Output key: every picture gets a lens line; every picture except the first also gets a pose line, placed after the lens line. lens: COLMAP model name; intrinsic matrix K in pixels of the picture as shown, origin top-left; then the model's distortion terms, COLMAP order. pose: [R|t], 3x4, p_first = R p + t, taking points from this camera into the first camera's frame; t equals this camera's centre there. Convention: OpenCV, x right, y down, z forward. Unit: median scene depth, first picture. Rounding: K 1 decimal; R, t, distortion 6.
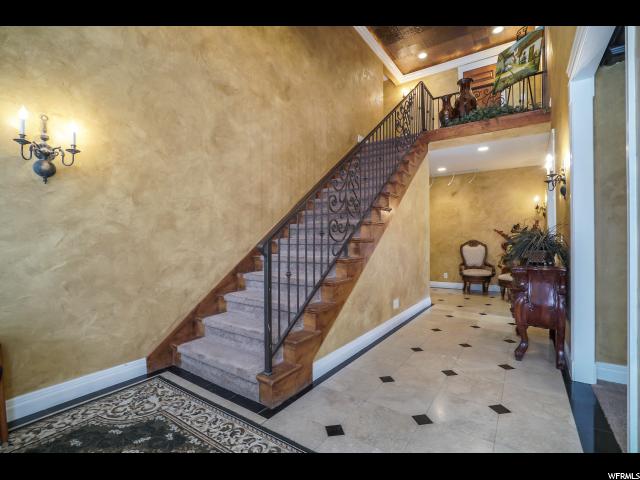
lens RADIAL K [[303.7, 0, 320.0], [0, 303.7, 240.5], [0, 0, 1]] dist [-0.015381, 0.002508]
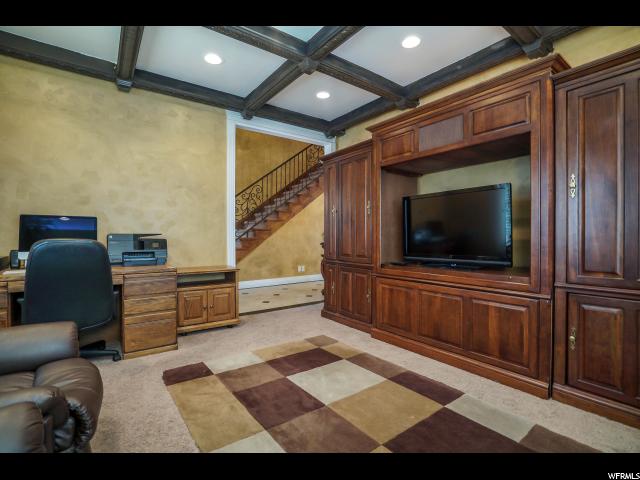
lens RADIAL K [[303.7, 0, 318.9], [0, 303.7, 237.8], [0, 0, 1]] dist [-0.015381, 0.002508]
pose [[0.943701, 0.004639, -0.330768, 0.890038], [-0.000384, 0.999916, 0.012929, 0.020109], [0.330800, -0.012074, 0.943624, -0.532474]]
